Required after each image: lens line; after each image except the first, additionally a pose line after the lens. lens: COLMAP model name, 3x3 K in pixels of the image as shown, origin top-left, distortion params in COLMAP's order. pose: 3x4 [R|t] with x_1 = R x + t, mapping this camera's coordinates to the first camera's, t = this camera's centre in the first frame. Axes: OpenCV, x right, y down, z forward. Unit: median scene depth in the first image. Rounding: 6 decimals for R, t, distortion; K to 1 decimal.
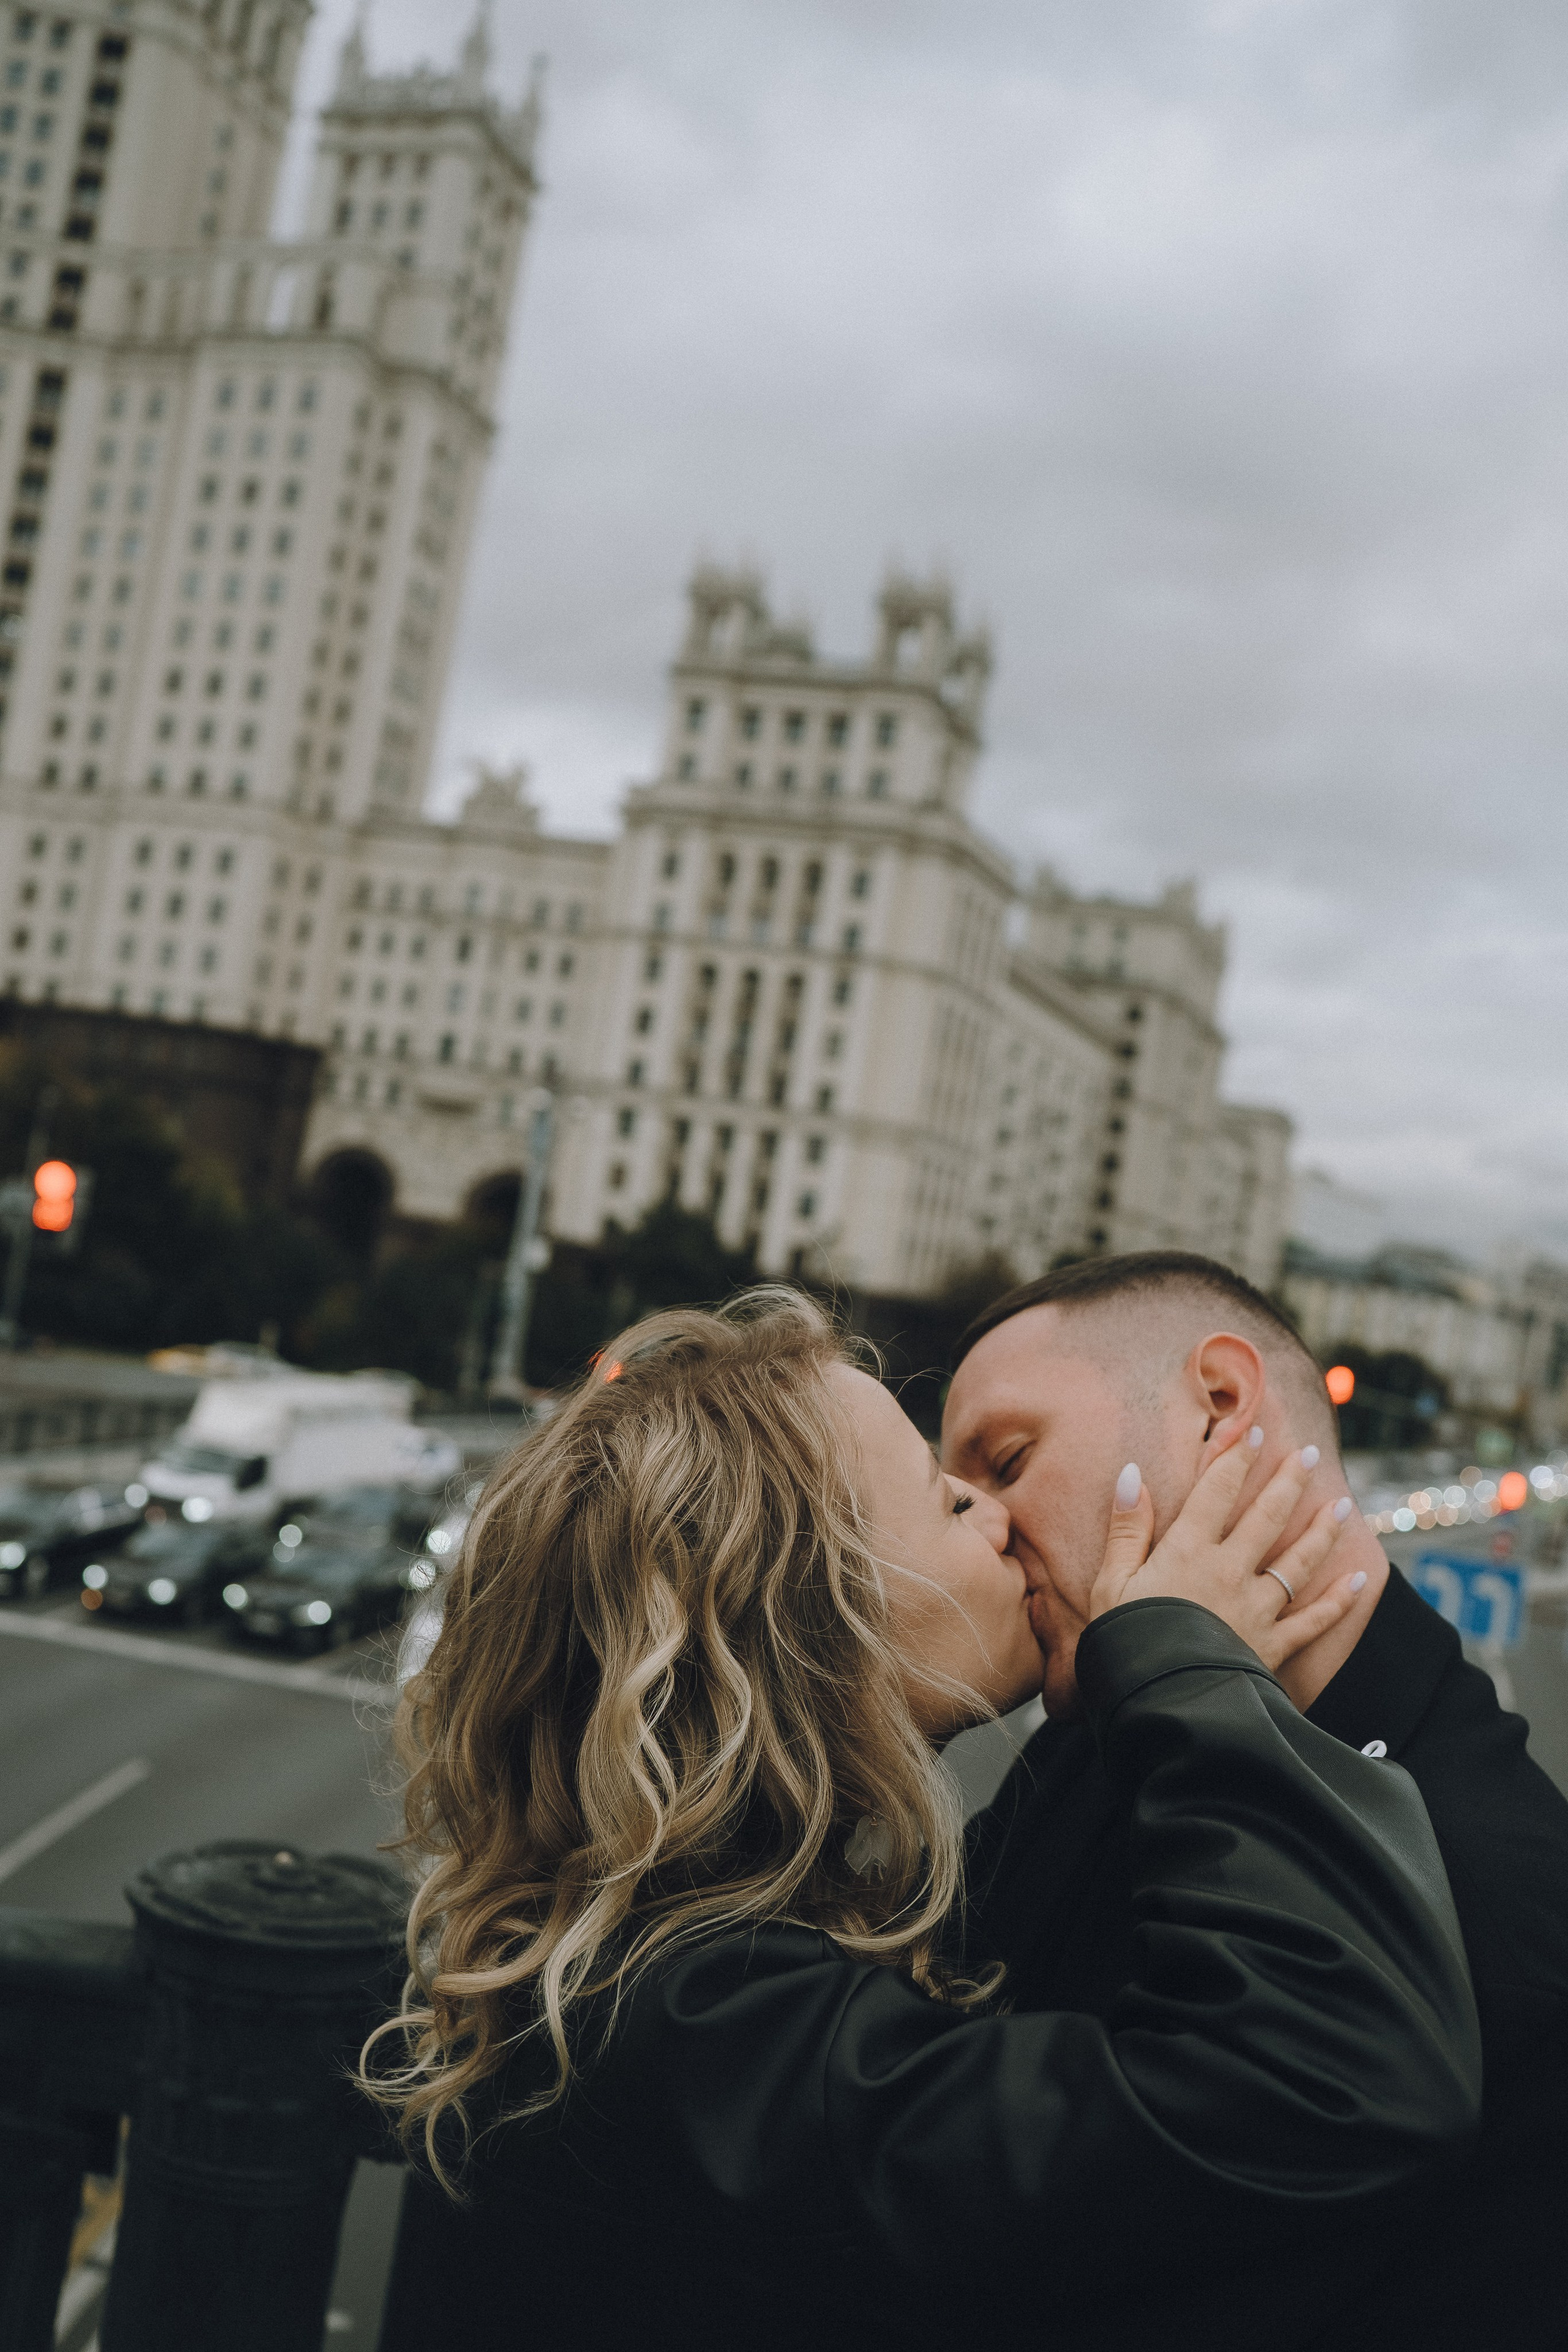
lens RADIAL K [[2360.2, 0, 784.0], [0, 2360.2, 1176.0], [0, 0, 1]] dist [0.018129, 0.036011]
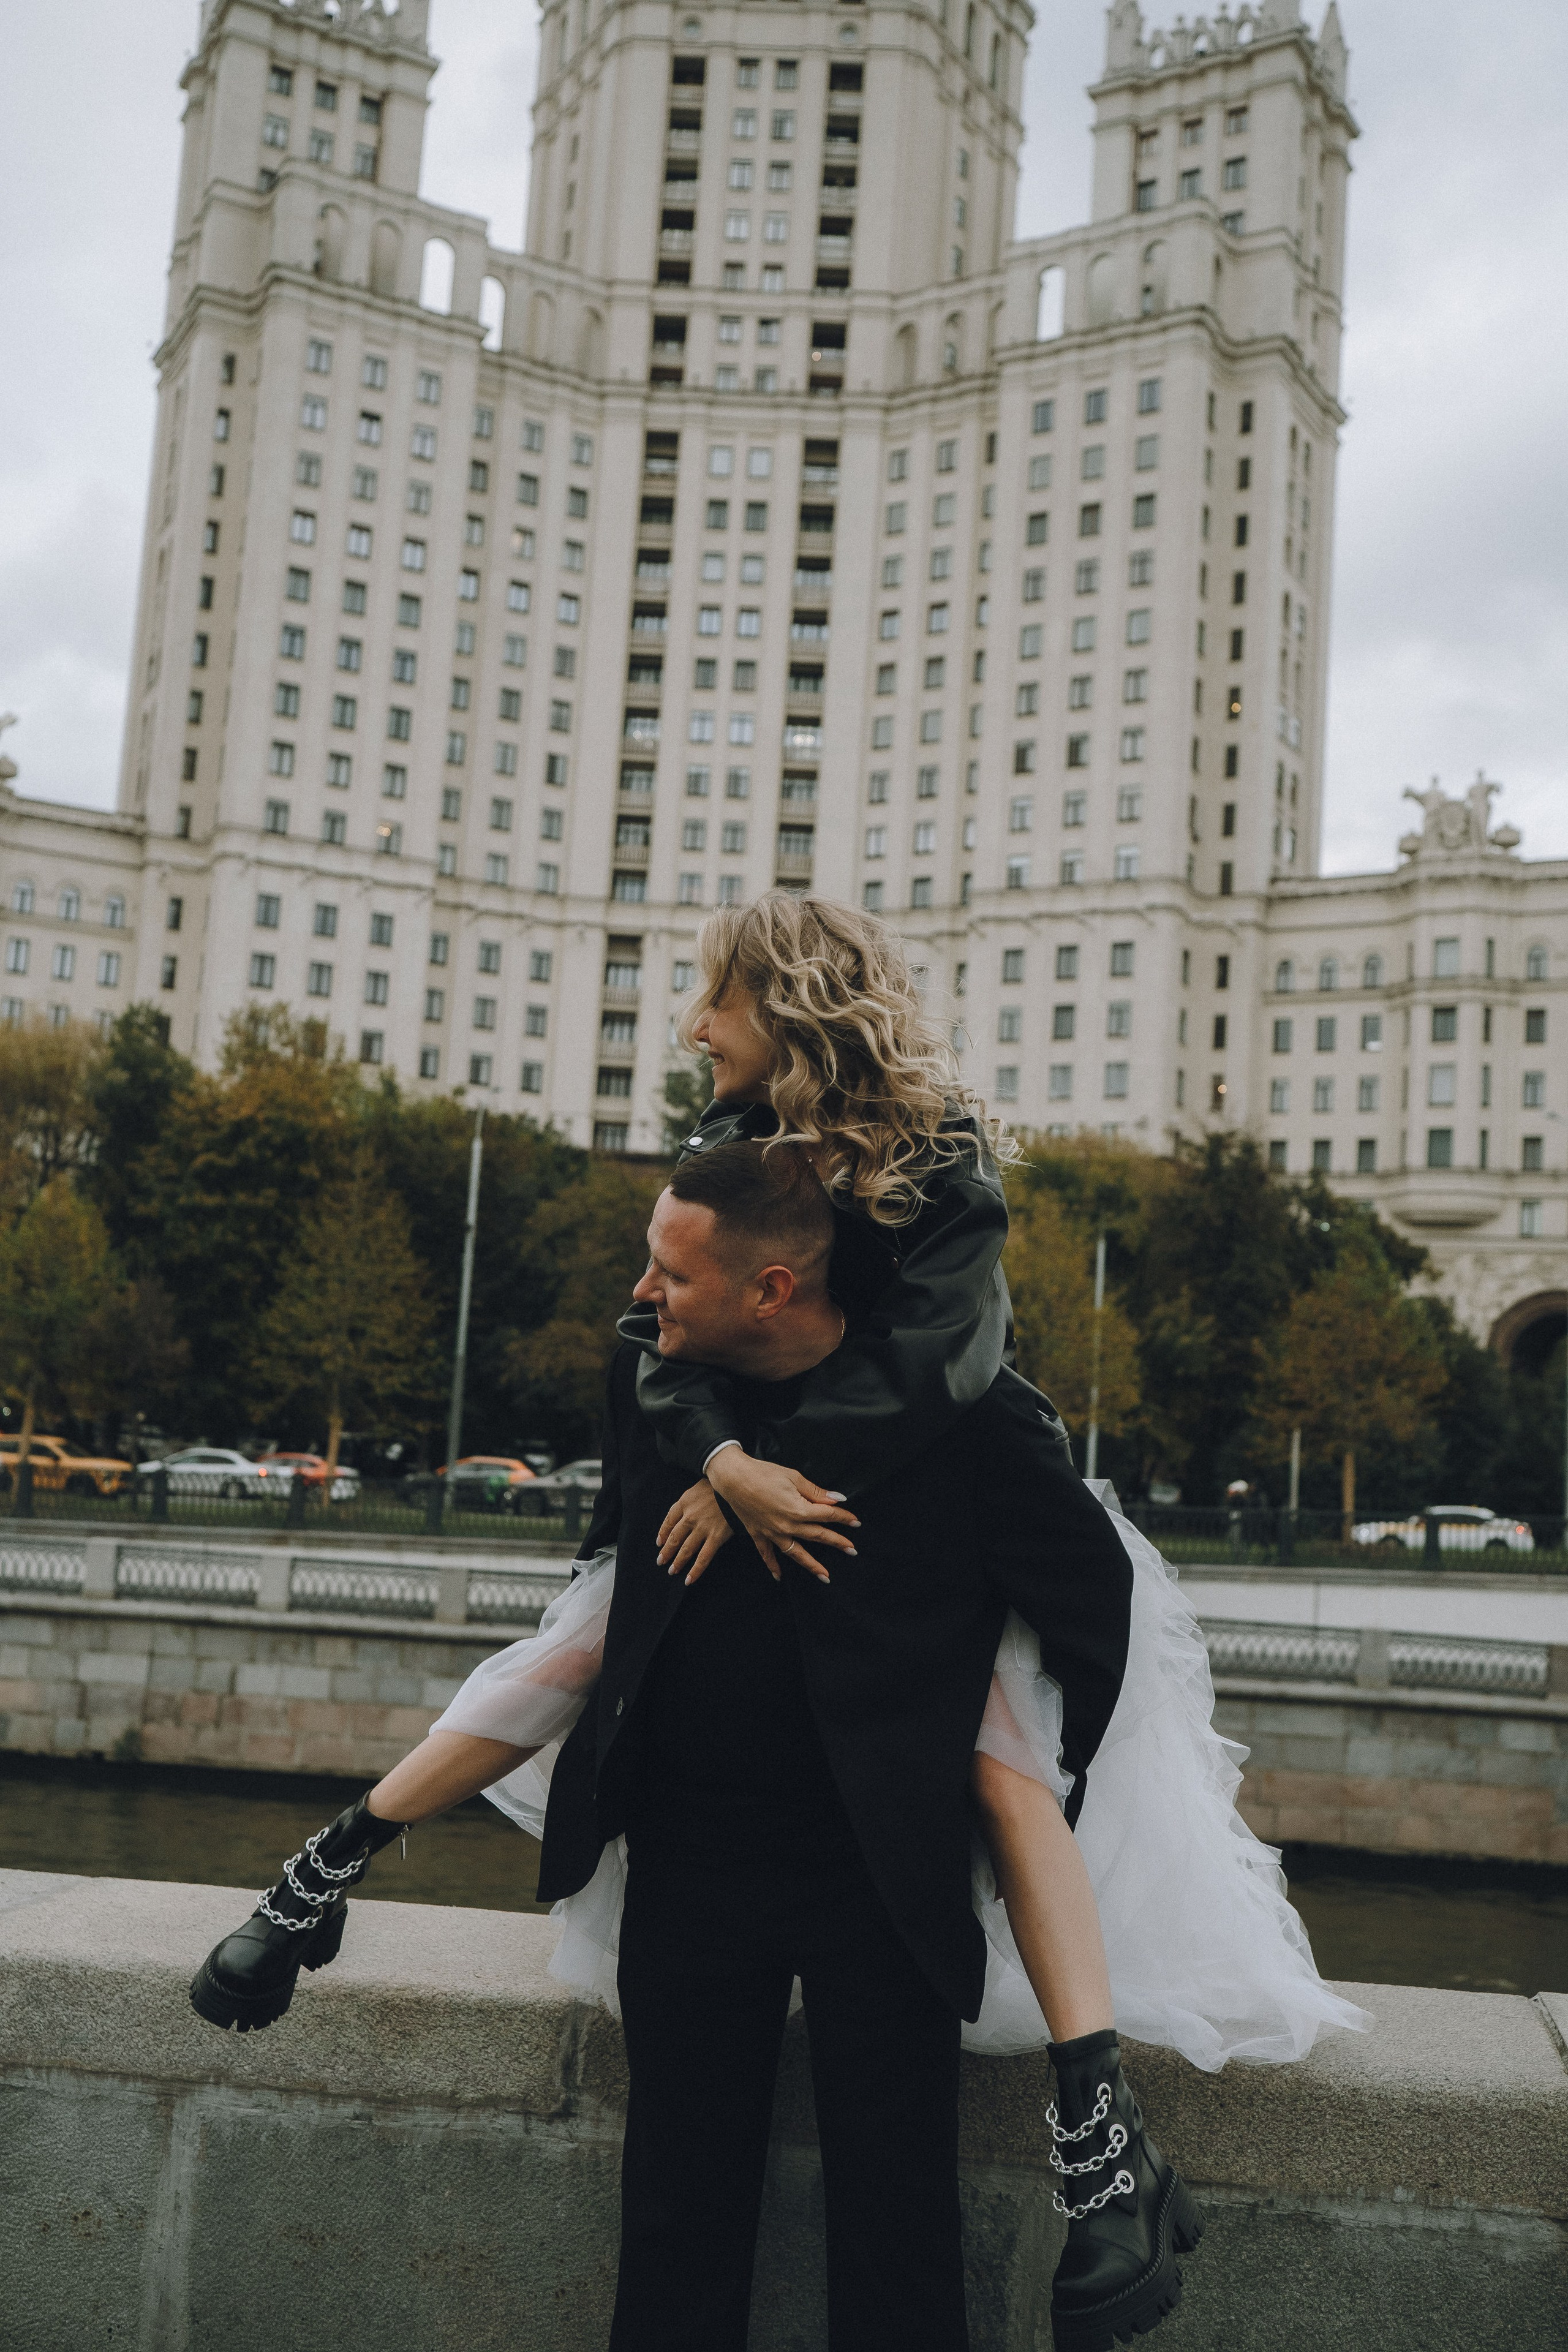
lens RADIAL K [[2360.2, 0, 784.0], [0, 2360.2, 1176.0], [0, 0, 1]] dist [0.018129, 0.036011]
pose [[0.975959, -0.127846, -0.176518, -0.214540], [0.110672, 0.988404, -0.103963, 0.011889], [0.187762, 0.081928, 0.978792, 0.190883]]
